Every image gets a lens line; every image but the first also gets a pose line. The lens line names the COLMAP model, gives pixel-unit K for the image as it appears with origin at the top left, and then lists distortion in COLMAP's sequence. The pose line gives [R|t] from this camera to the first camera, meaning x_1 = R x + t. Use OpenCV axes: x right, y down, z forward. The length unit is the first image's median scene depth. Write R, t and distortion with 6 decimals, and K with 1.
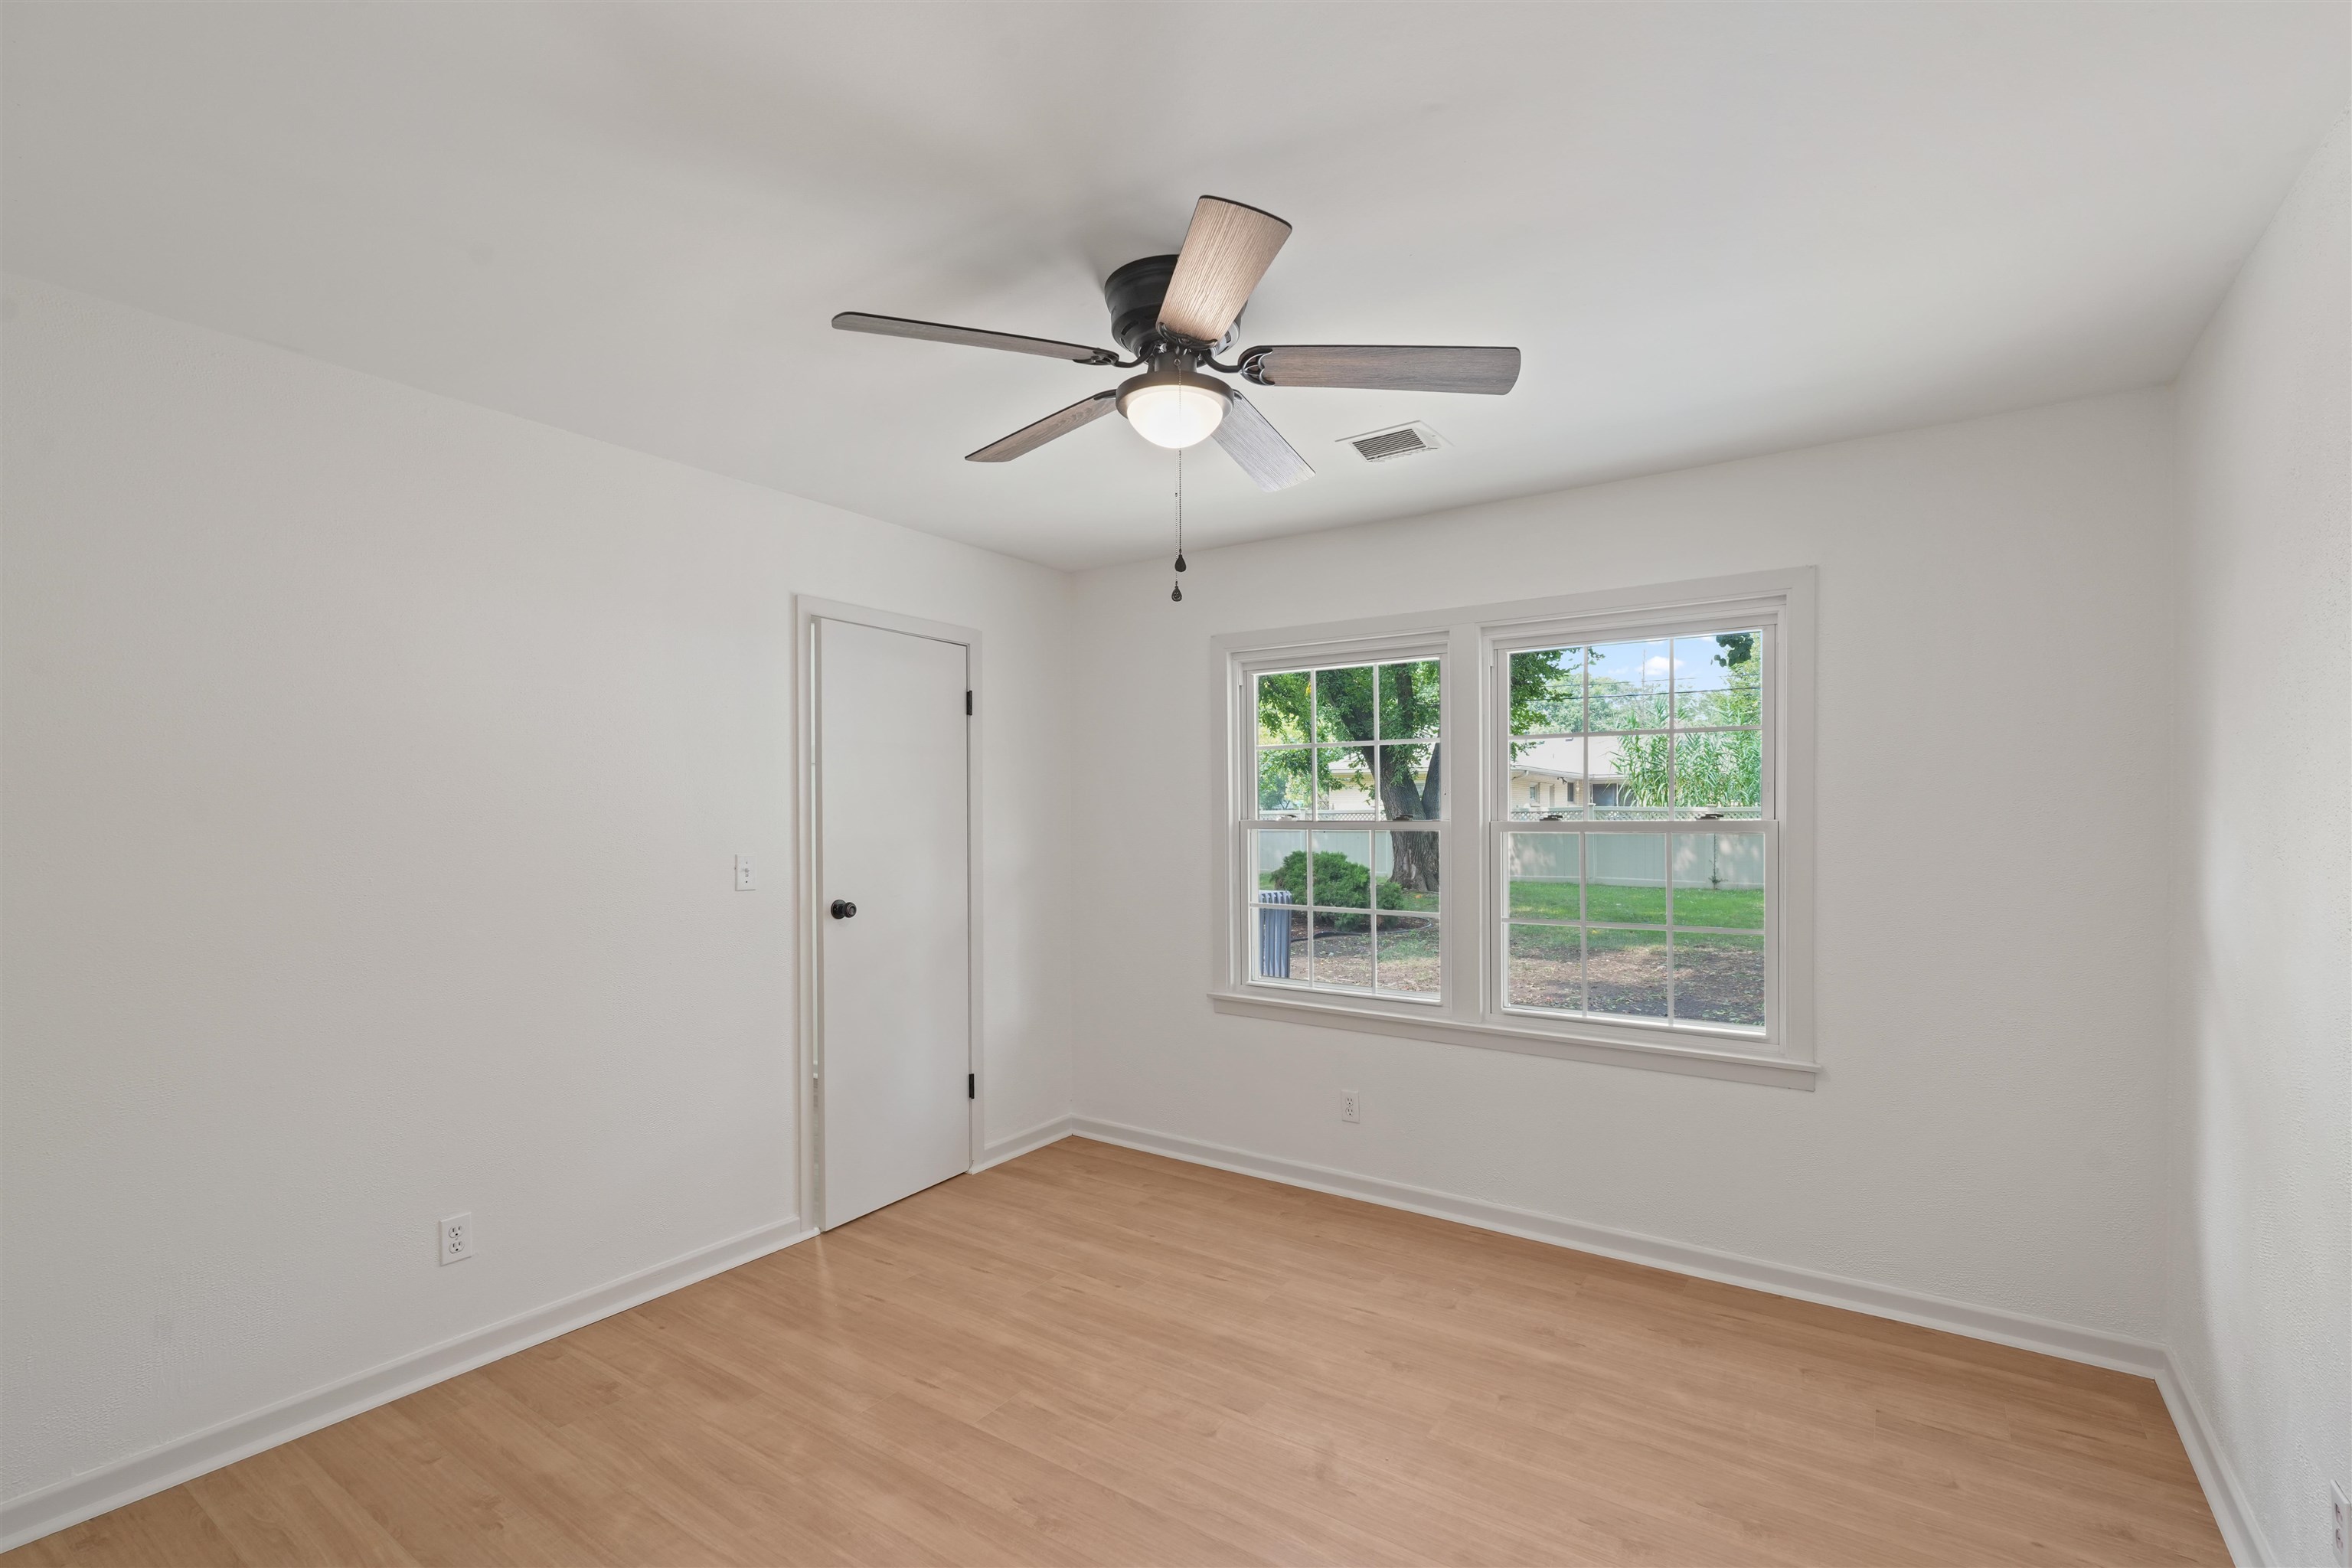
lens RADIAL K [[1037.7, 0, 1175.6], [0, 1037.7, 774.3], [0, 0, 1]] dist [0.000790, 0.000214]
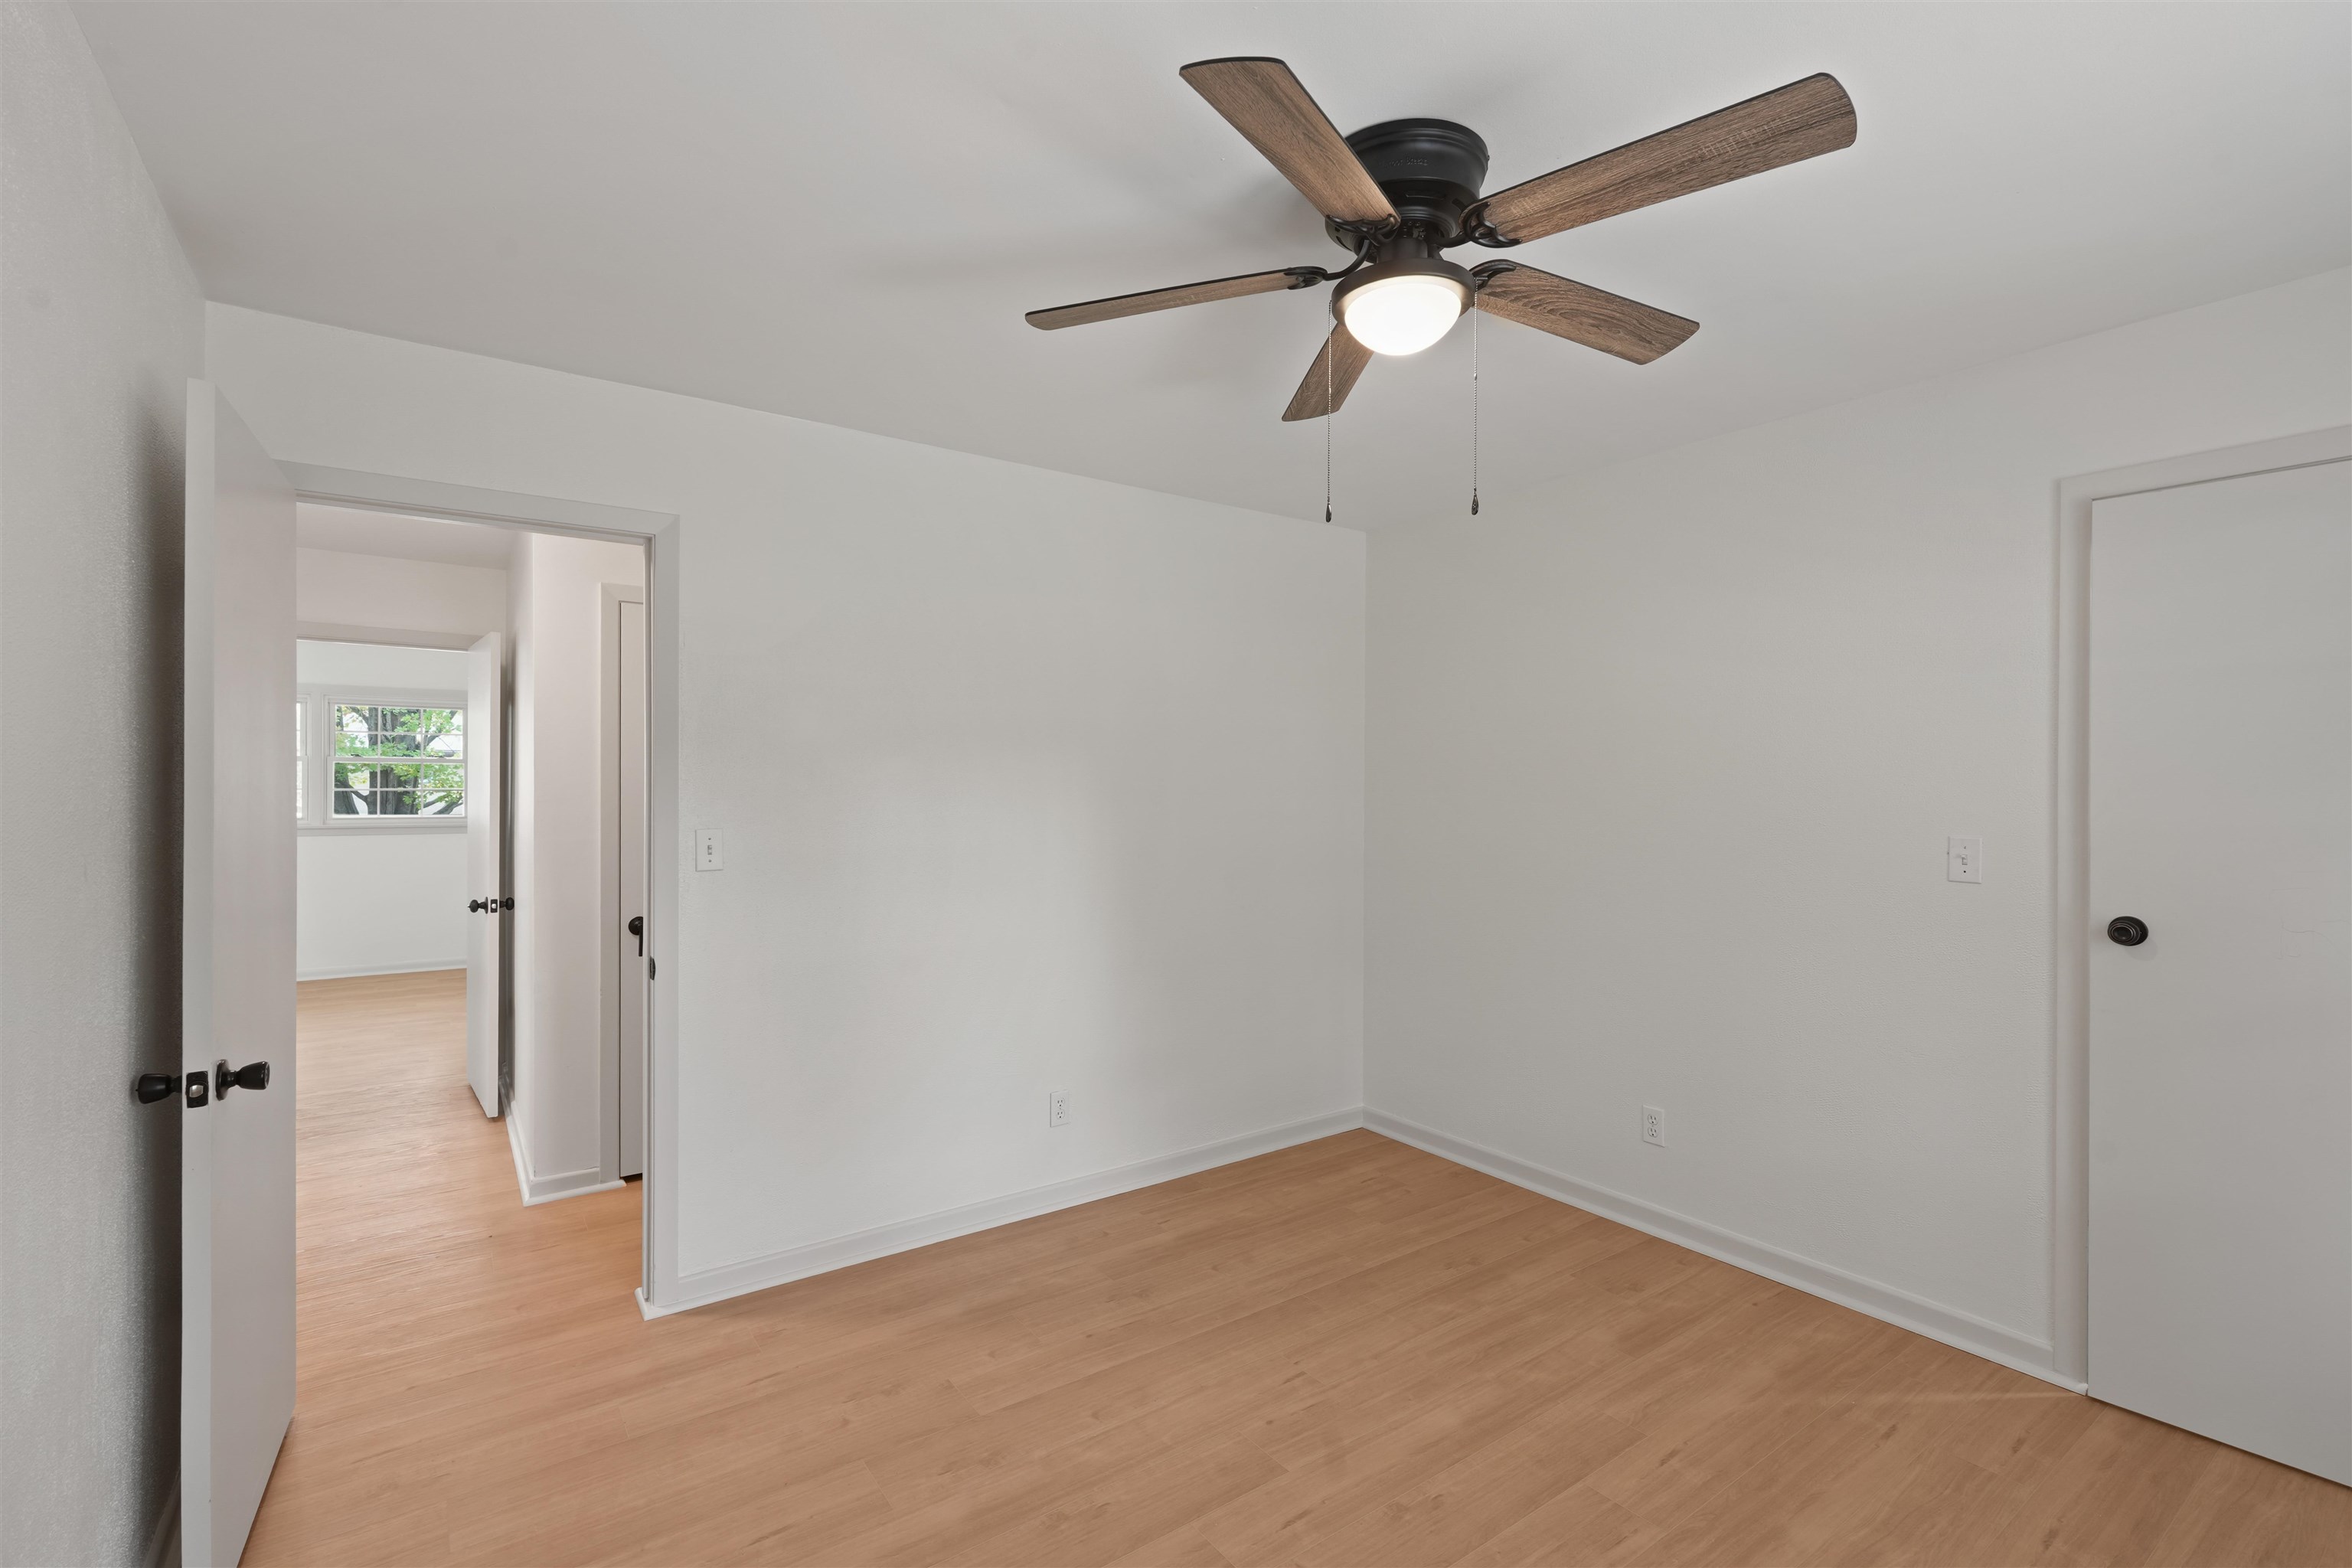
lens RADIAL K [[1037.7, 0, 1175.6], [0, 1037.7, 774.3], [0, 0, 1]] dist [0.000790, 0.000214]
pose [[-0.322841, -0.005449, -0.946437, 0.640243], [0.031348, 0.999373, -0.016447, 0.028408], [0.945934, -0.034979, -0.322468, 0.839003]]
